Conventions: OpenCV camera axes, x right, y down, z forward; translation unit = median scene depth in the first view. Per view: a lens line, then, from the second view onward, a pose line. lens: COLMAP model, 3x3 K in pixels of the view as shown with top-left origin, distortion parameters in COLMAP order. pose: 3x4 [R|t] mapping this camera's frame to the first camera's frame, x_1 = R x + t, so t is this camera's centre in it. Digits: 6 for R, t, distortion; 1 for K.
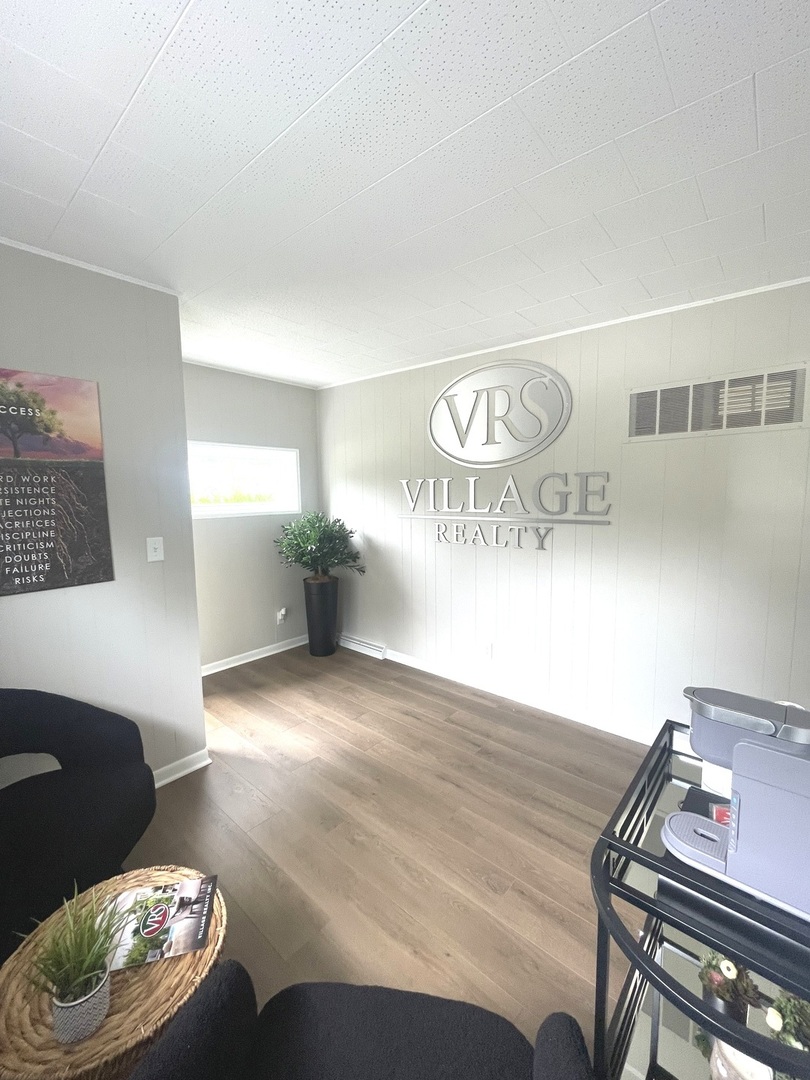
lens RADIAL K [[436.2, 0, 404.4], [0, 436.2, 537.7], [0, 0, 1]] dist [-0.000398, -0.000110]
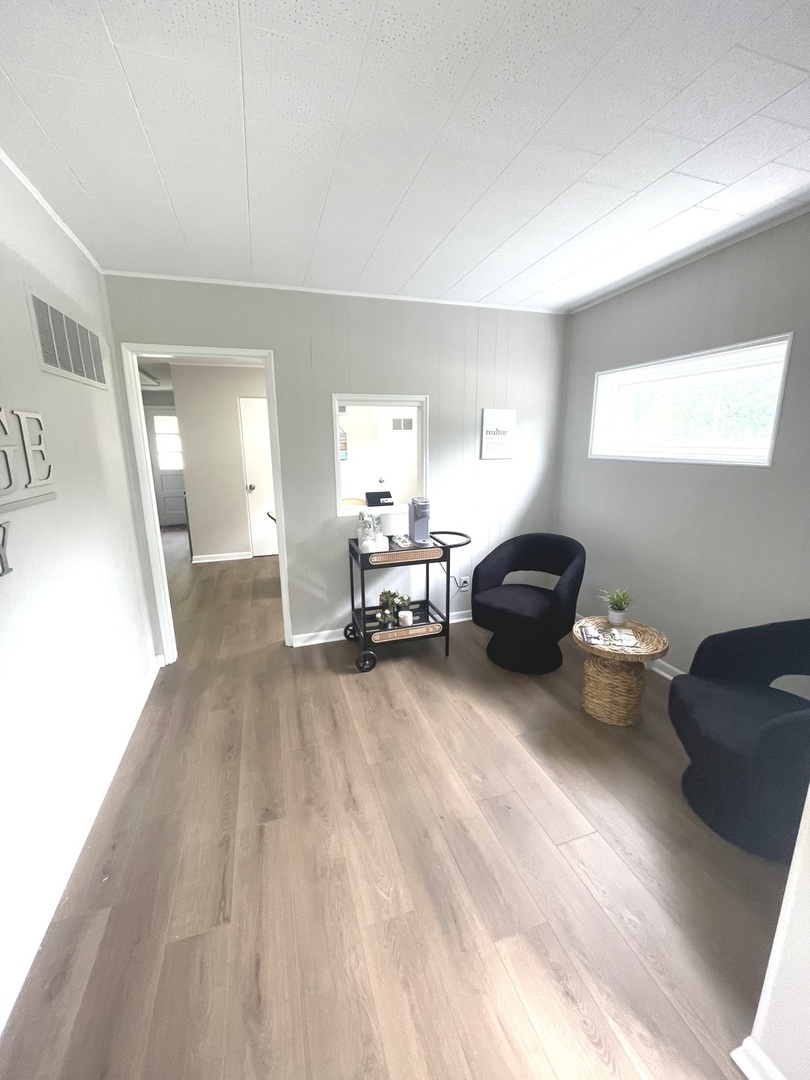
lens RADIAL K [[436.2, 0, 404.4], [0, 436.2, 537.7], [0, 0, 1]] dist [-0.000398, -0.000110]
pose [[-0.857082, -0.095133, 0.506321, -0.289964], [0.071429, 0.951367, 0.299665, -0.122101], [-0.510205, 0.293003, -0.808604, 1.199981]]
